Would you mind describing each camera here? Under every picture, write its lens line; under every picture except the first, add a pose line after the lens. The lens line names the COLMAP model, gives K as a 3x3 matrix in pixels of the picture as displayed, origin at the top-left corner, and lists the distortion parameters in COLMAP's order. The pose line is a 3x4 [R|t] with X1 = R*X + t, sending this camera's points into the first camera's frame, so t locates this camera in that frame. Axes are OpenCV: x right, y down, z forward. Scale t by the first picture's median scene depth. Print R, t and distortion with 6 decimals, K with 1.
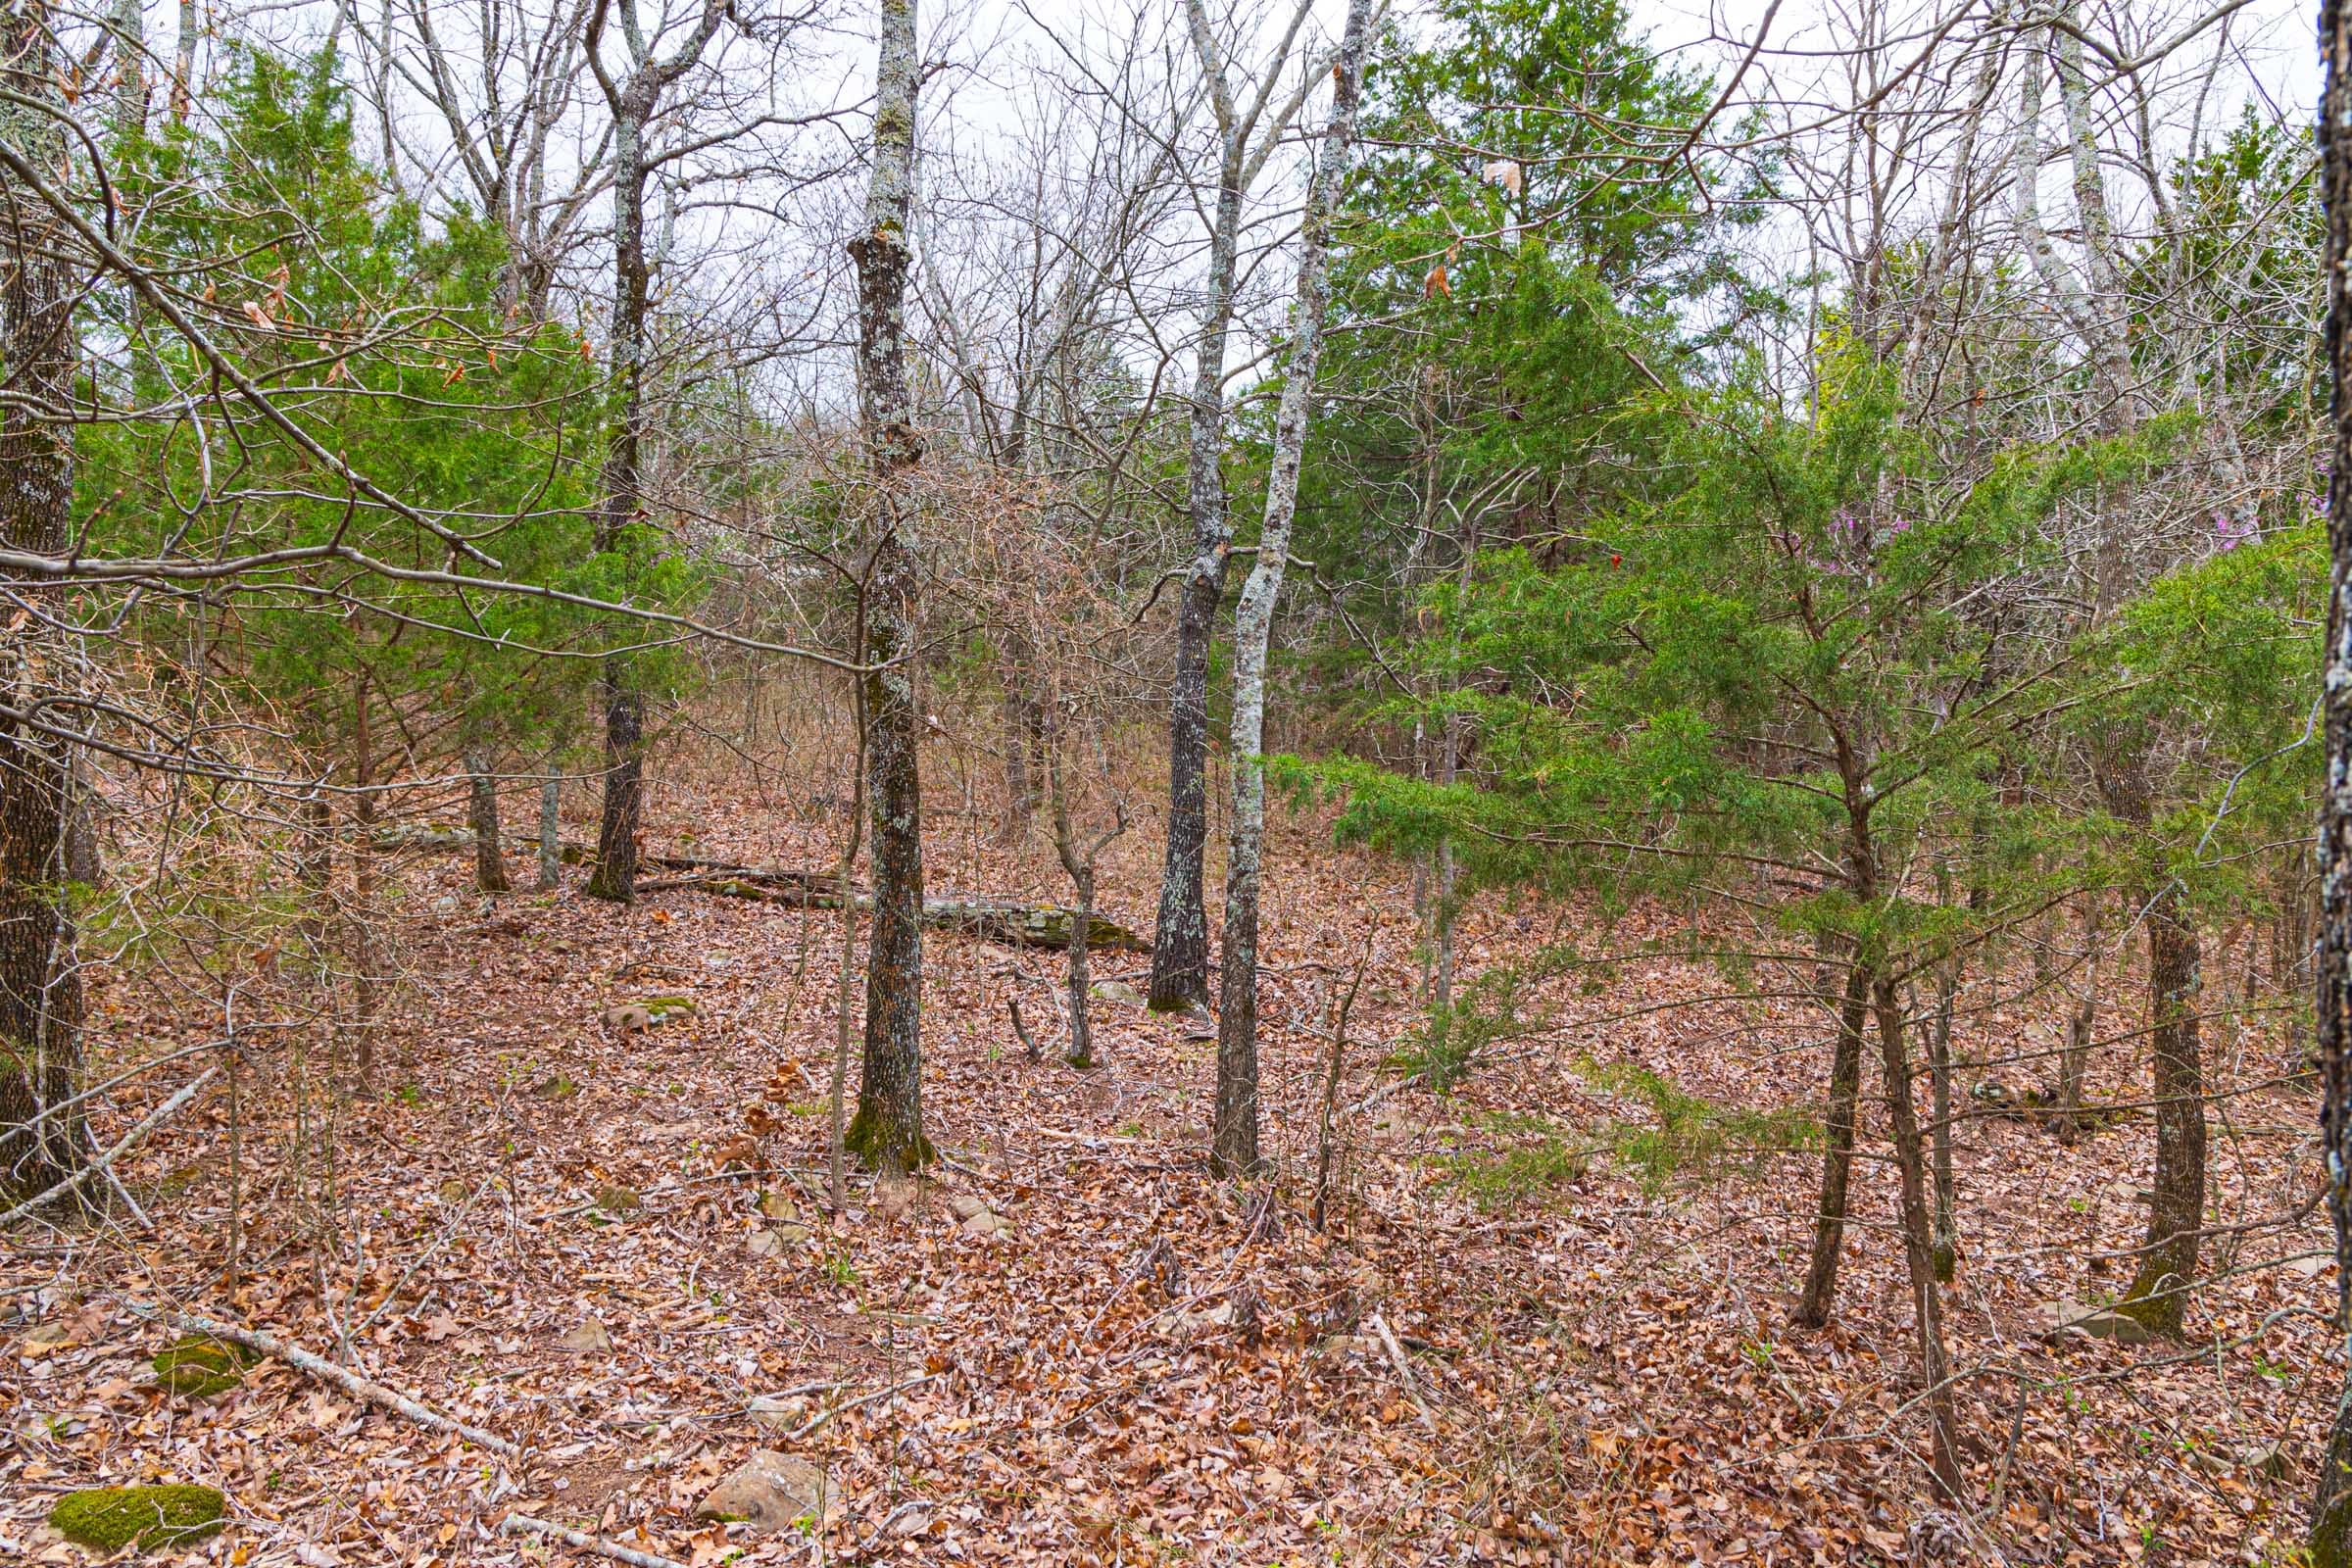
lens RADIAL K [[1425.9, 0, 1182.4], [0, 1425.9, 777.0], [0, 0, 1]] dist [-0.006823, 0.000549]
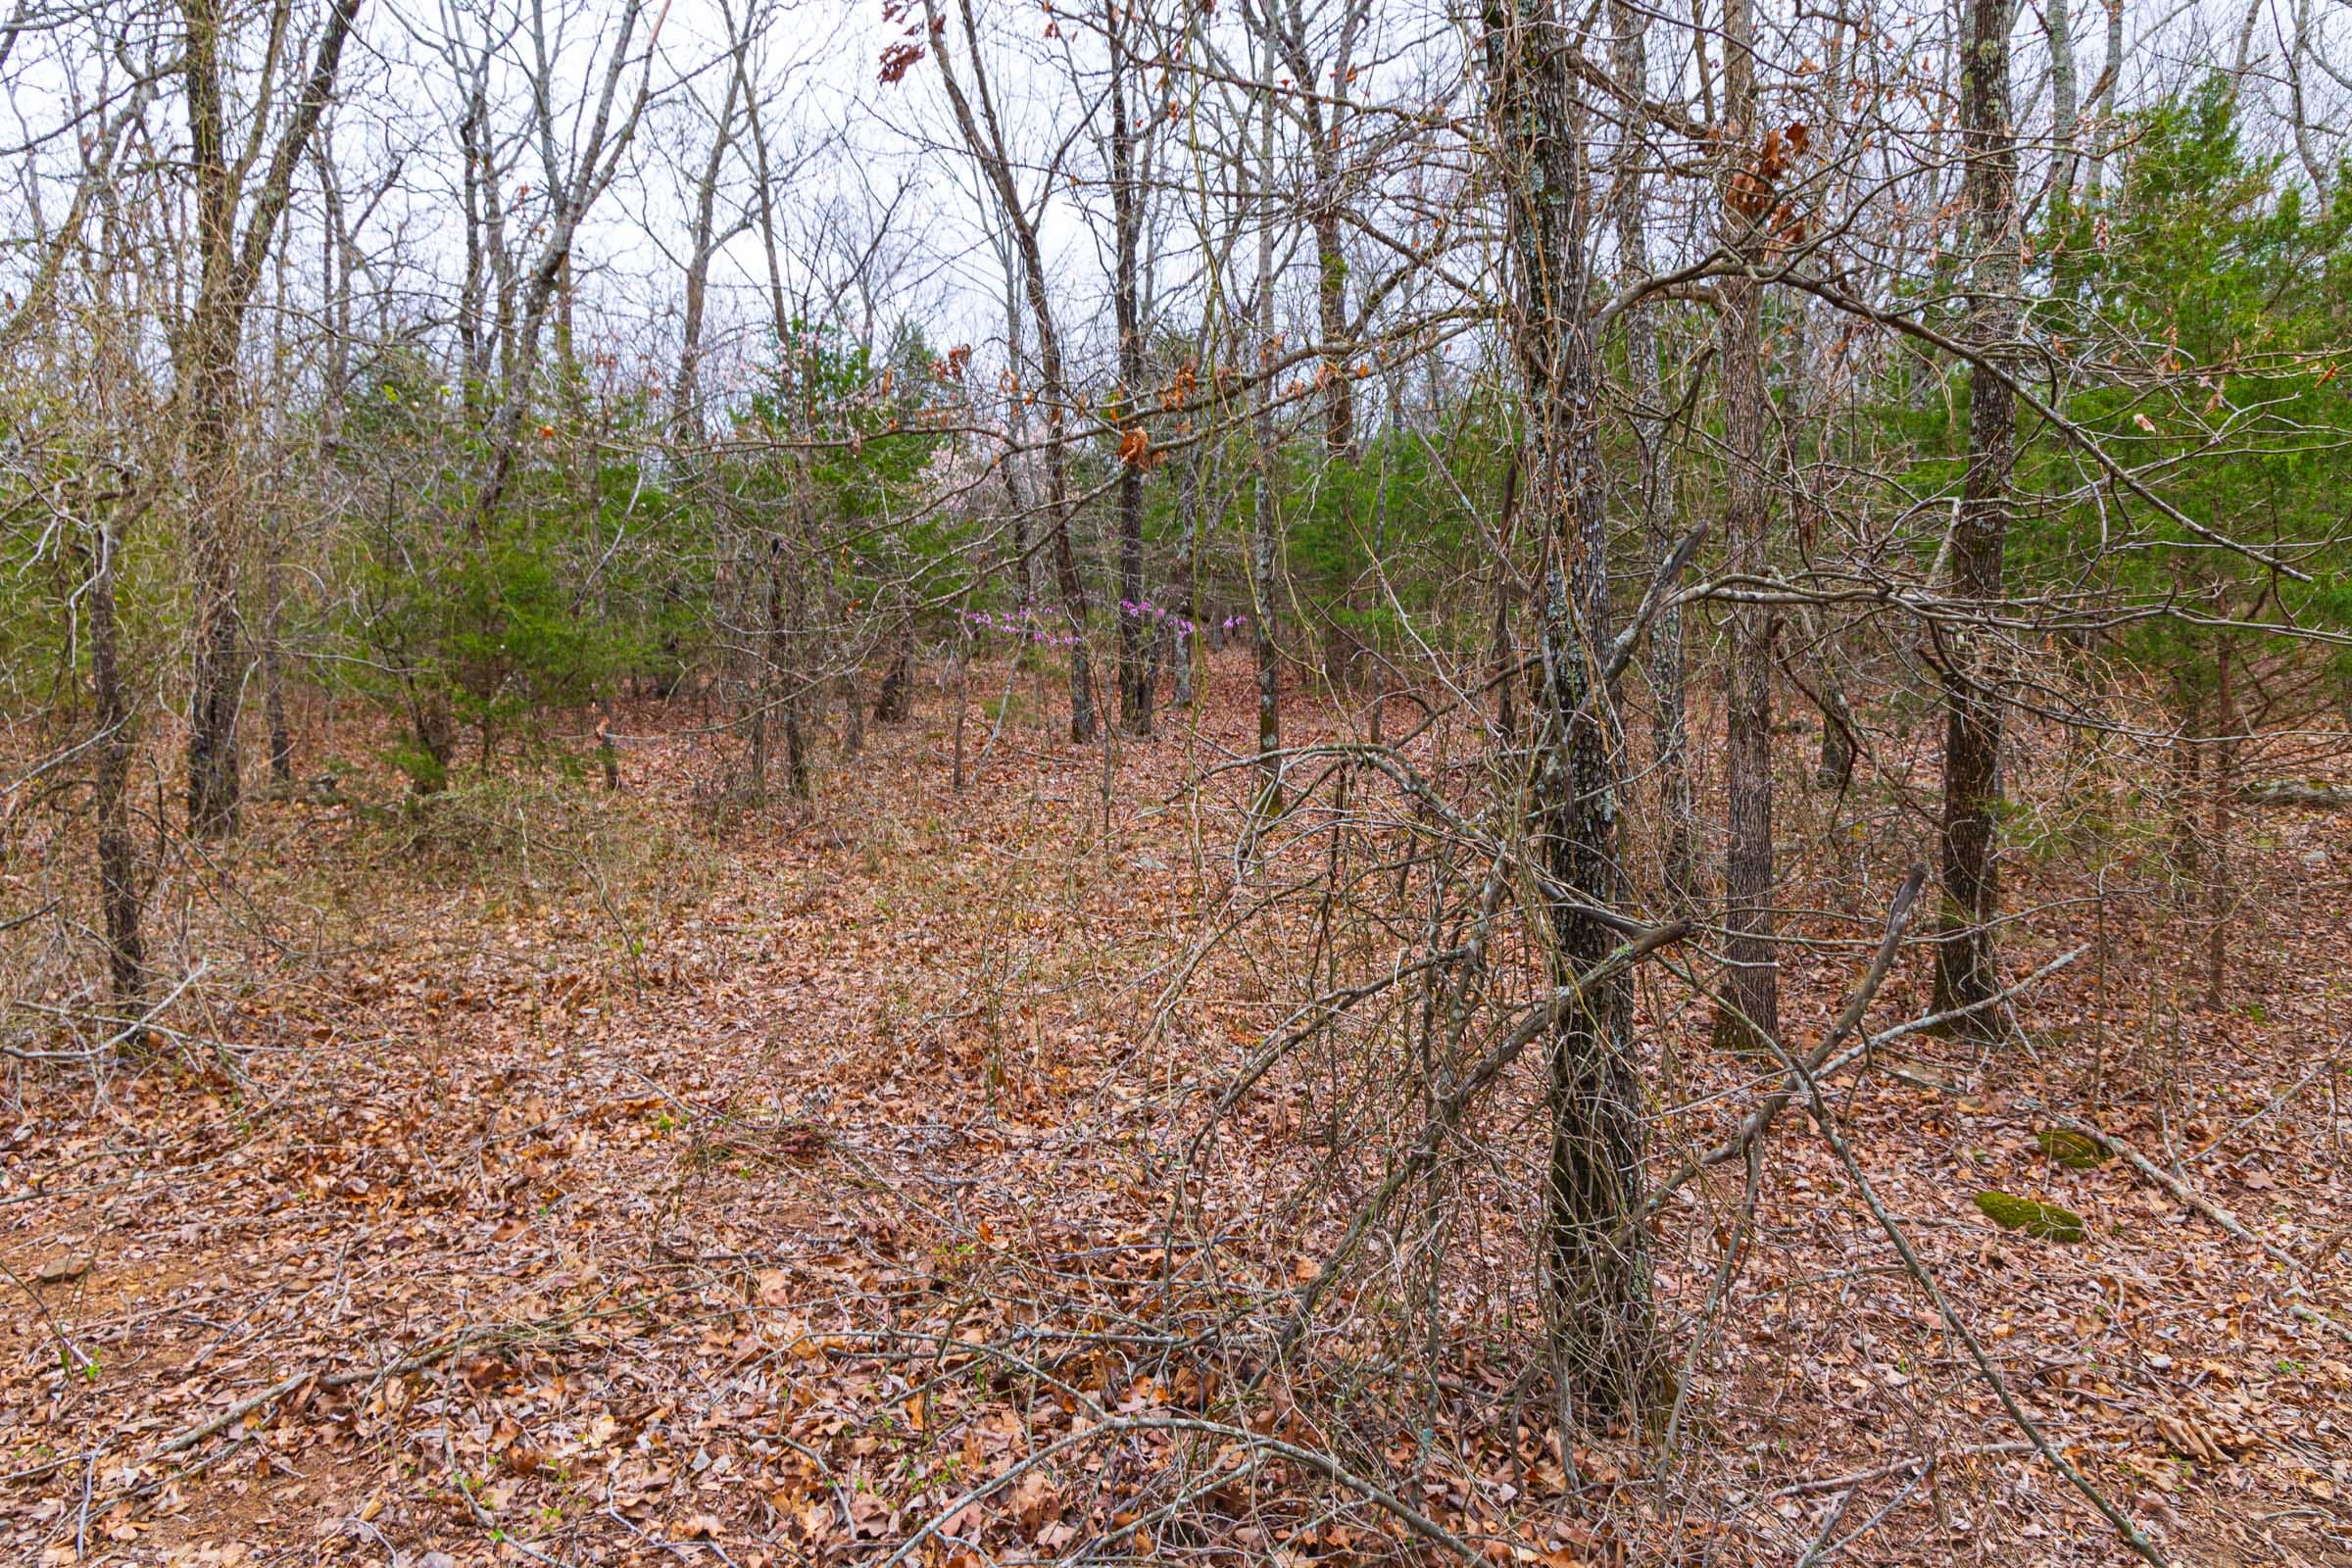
lens RADIAL K [[1425.9, 0, 1182.4], [0, 1425.9, 777.0], [0, 0, 1]] dist [-0.006823, 0.000549]
pose [[0.391036, 0.046472, -0.919201, 0.240869], [-0.015817, 0.998916, 0.043773, -0.000399], [0.920239, -0.002578, 0.391348, -0.356992]]
